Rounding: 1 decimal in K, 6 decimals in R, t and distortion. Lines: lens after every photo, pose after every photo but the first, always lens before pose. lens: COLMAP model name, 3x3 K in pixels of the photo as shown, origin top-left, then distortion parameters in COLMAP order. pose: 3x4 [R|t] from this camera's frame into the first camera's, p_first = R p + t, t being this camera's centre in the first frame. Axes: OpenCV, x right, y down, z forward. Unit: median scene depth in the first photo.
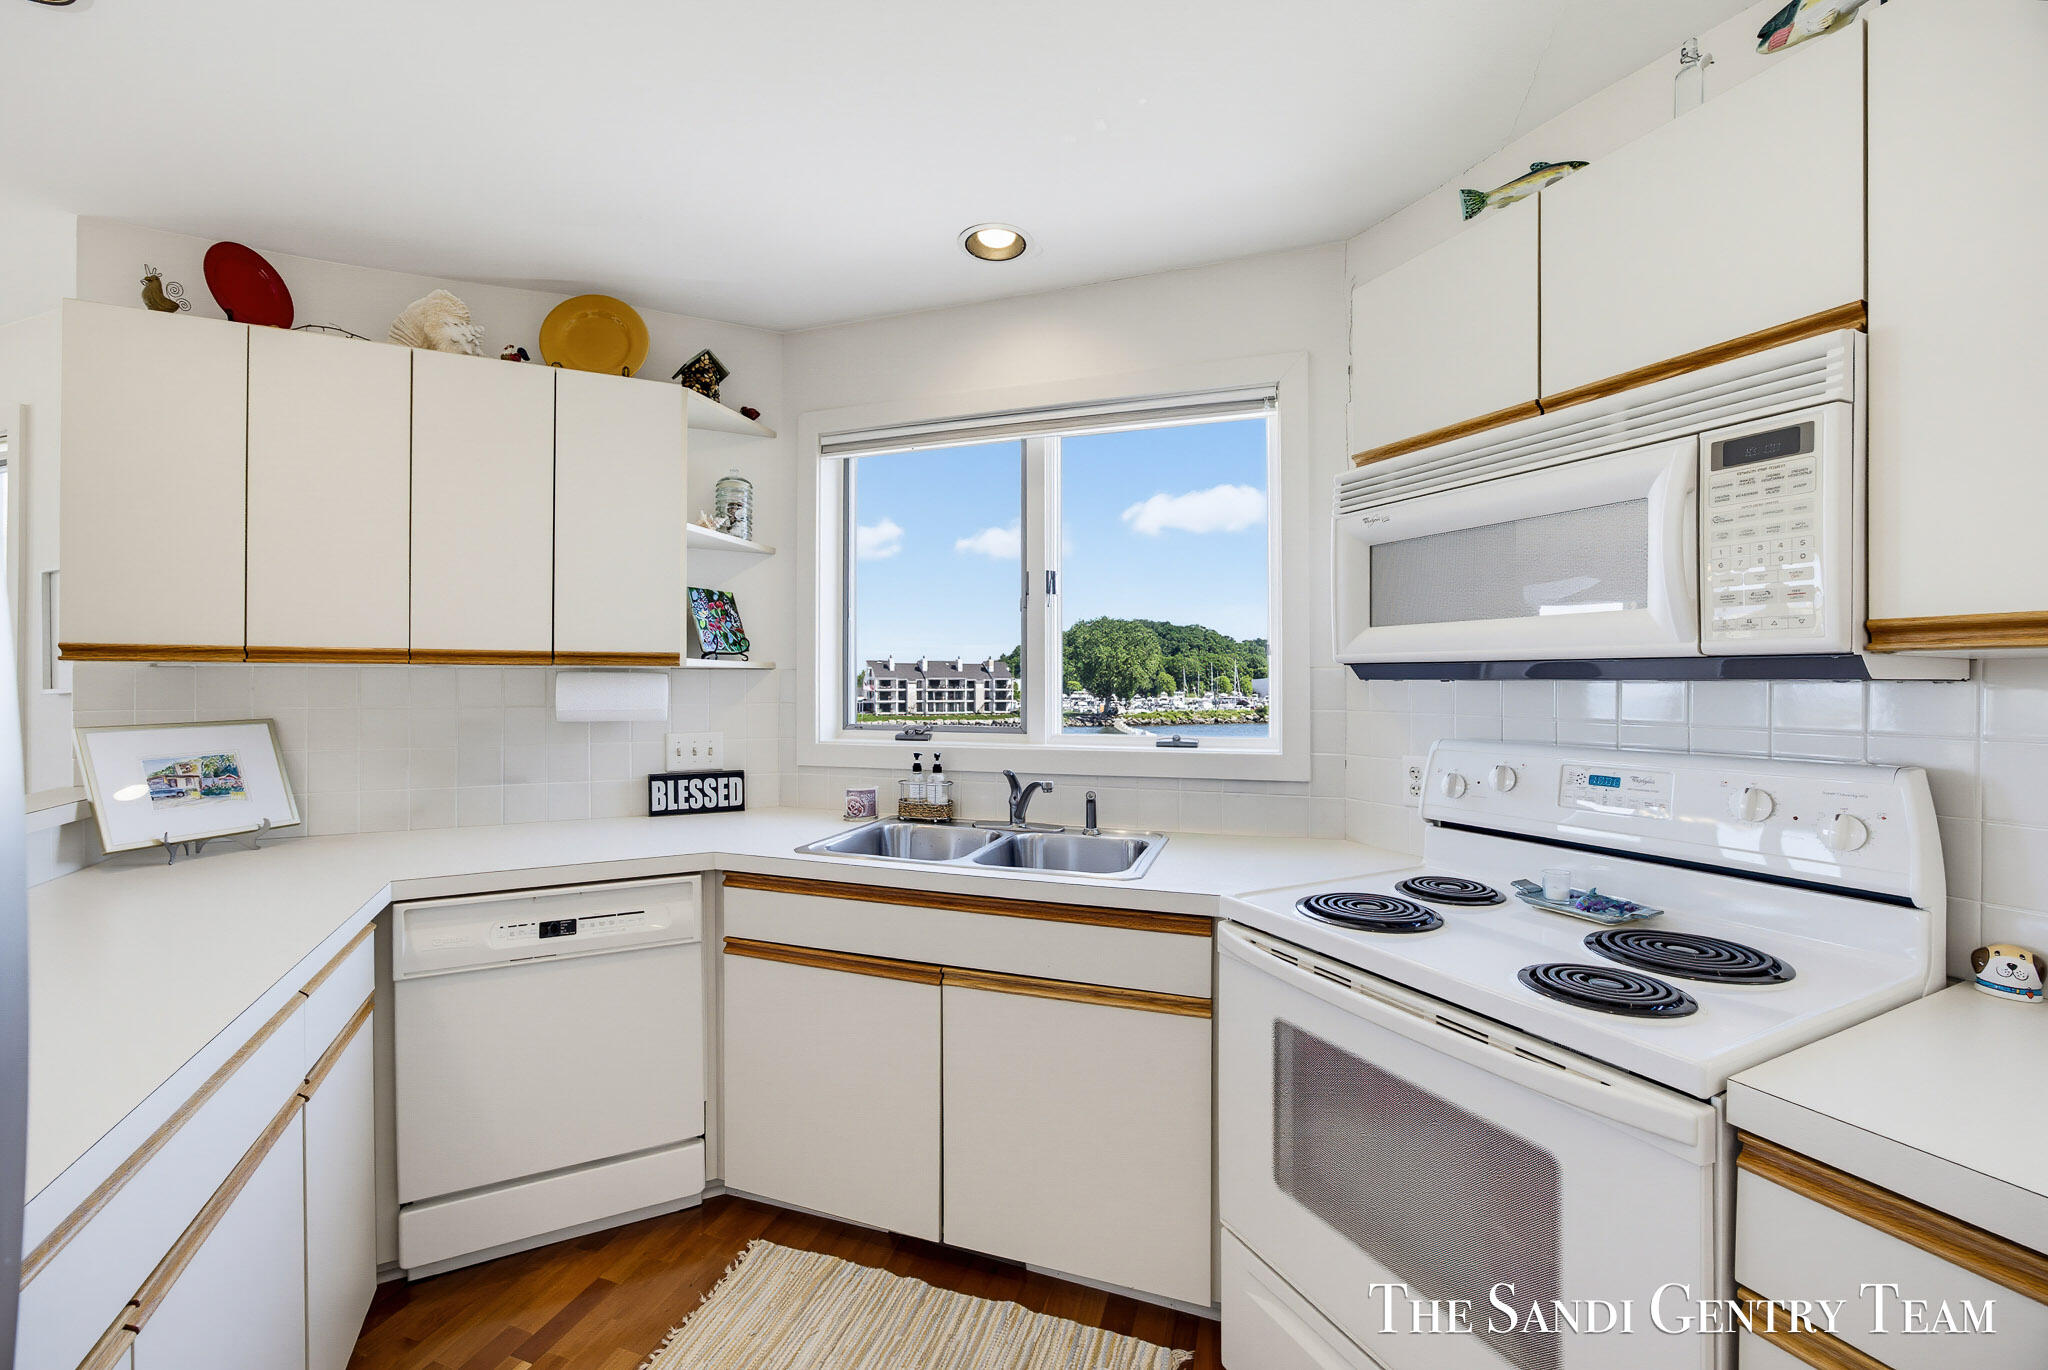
lens RADIAL K [[809.9, 0, 999.8], [0, 809.9, 692.7], [0, 0, 1]] dist [-0.004583, -0.000049]
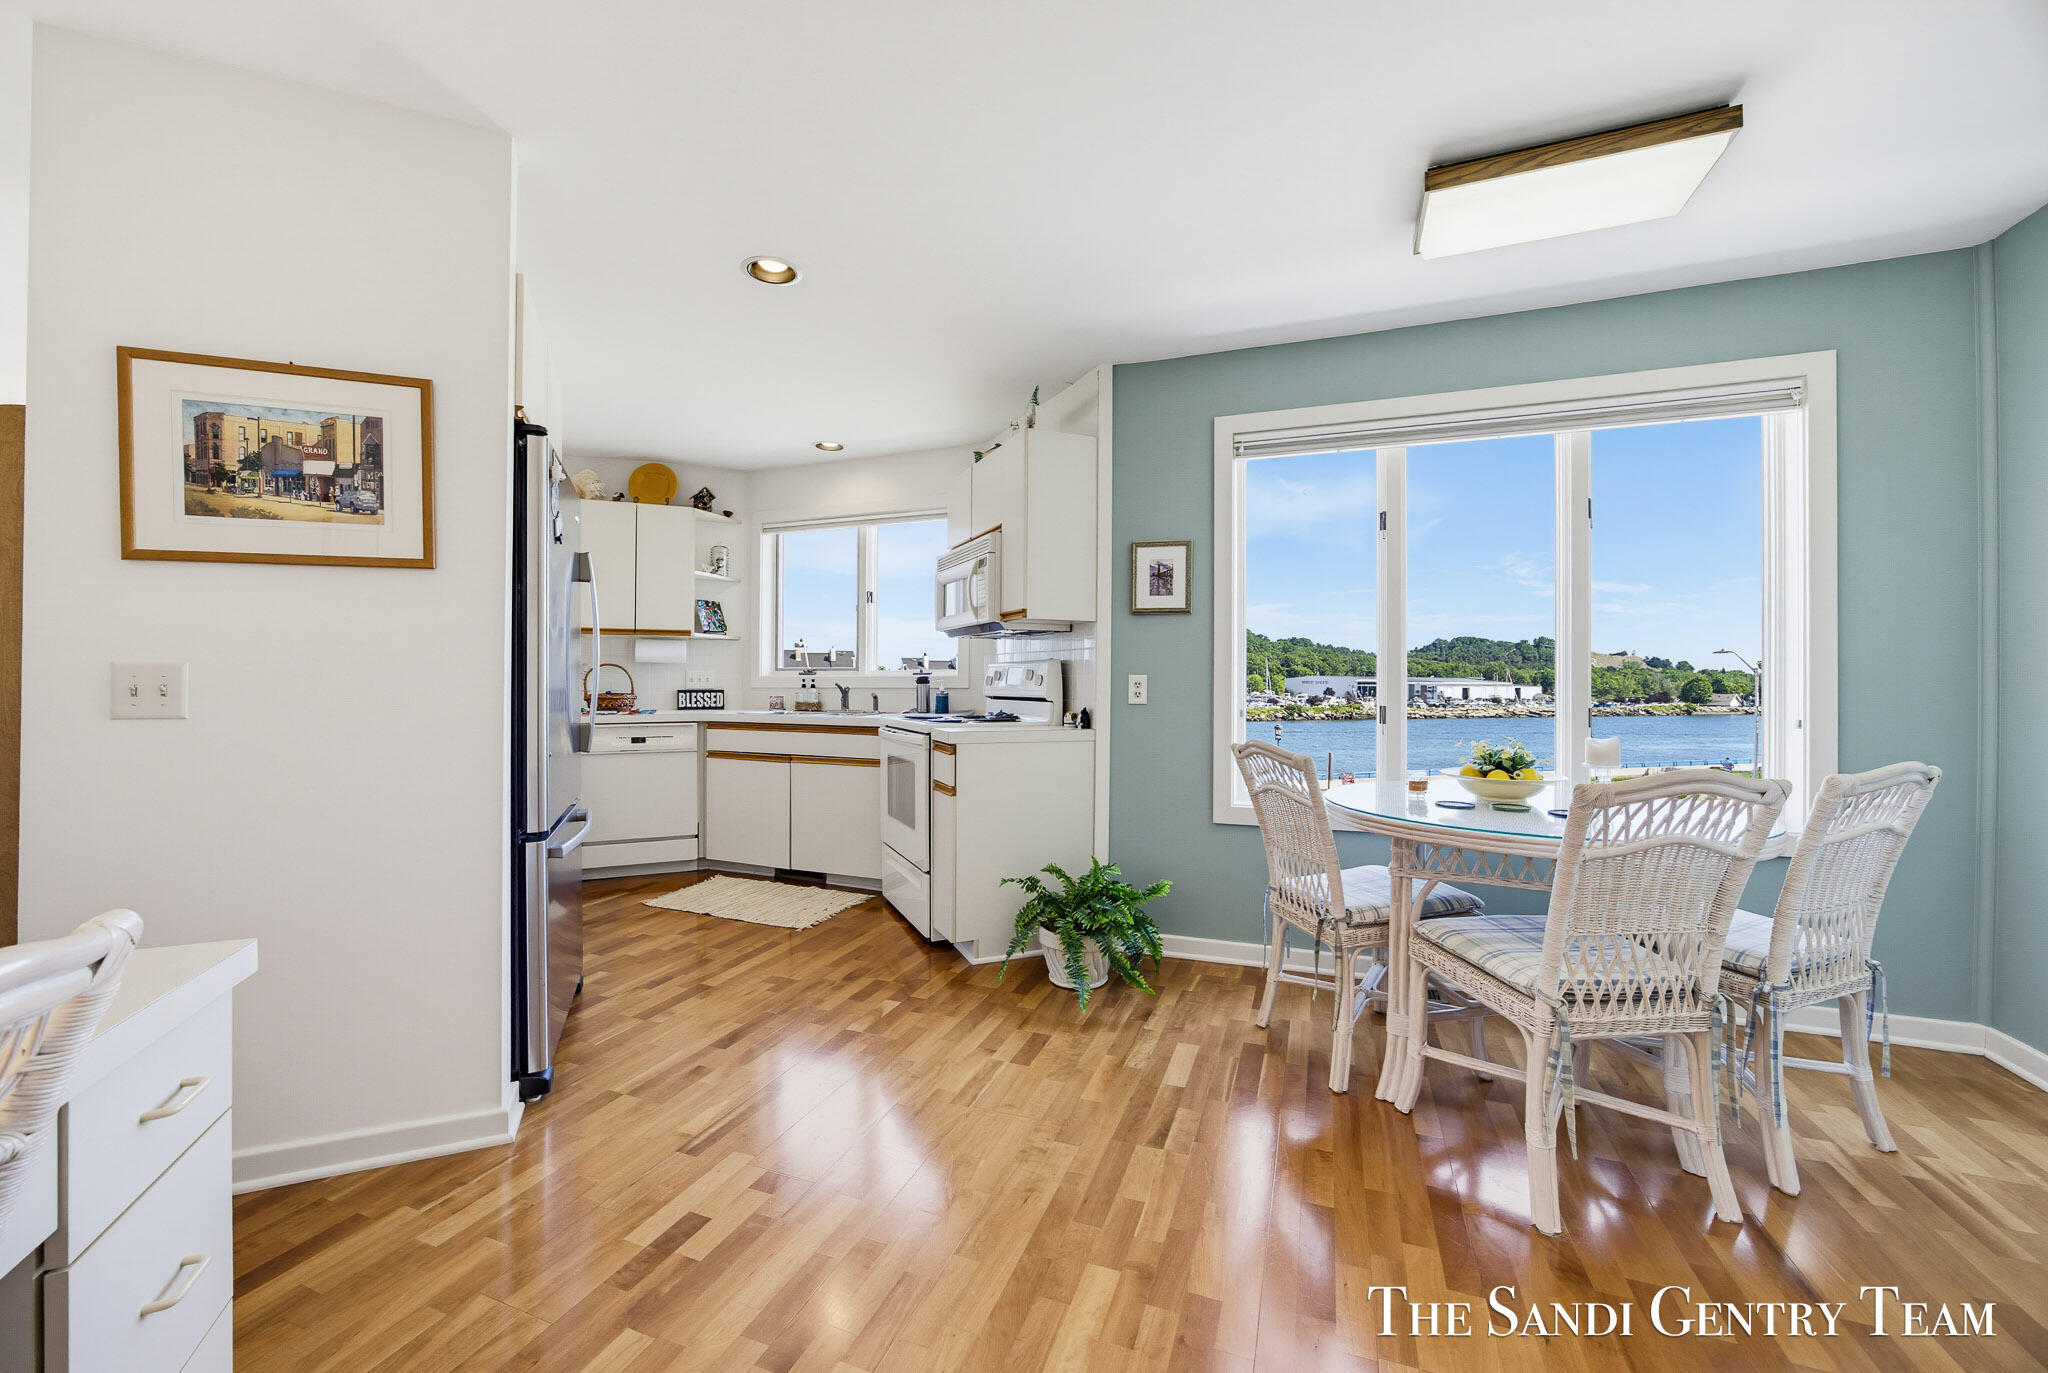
lens RADIAL K [[810.4, 0, 991.1], [0, 810.4, 686.1], [0, 0, 1]] dist [-0.000342, 0.000008]
pose [[0.998140, 0.003539, -0.060866, 0.523859], [-0.003986, 0.999966, -0.007218, 0.109963], [0.060839, 0.007447, 0.998120, -1.085844]]
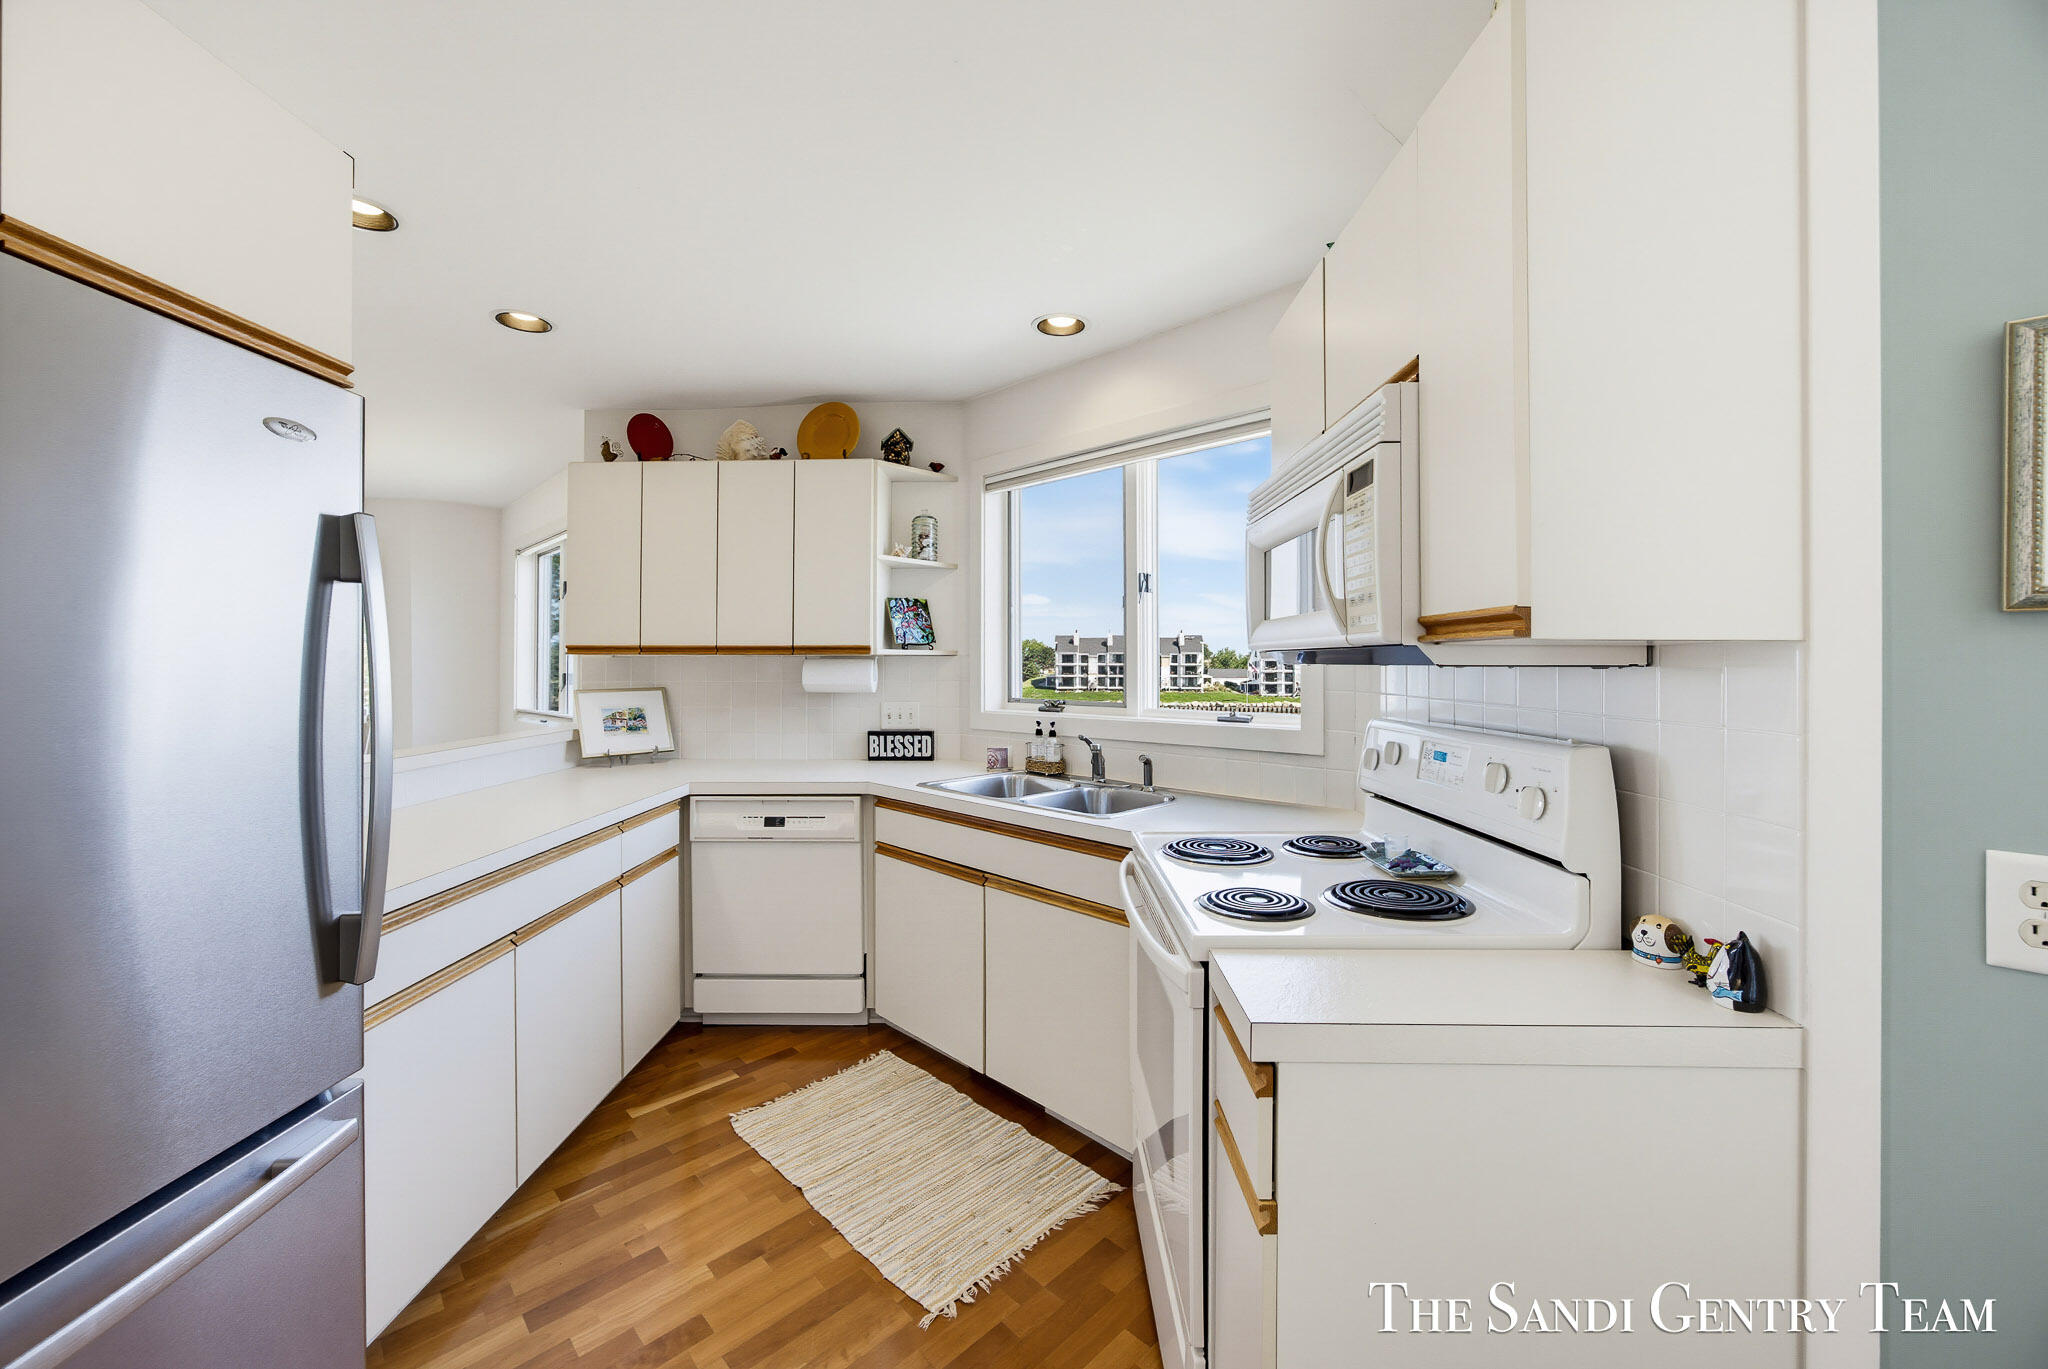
lens RADIAL K [[800.8, 0, 1016.9], [0, 800.8, 669.7], [0, 0, 1]] dist [-0.019430, 0.011264]
pose [[0.895431, 0.002018, -0.445196, 0.445313], [-0.004272, 0.999983, -0.004060, -0.001177], [0.445180, 0.005537, 0.895424, -0.147634]]
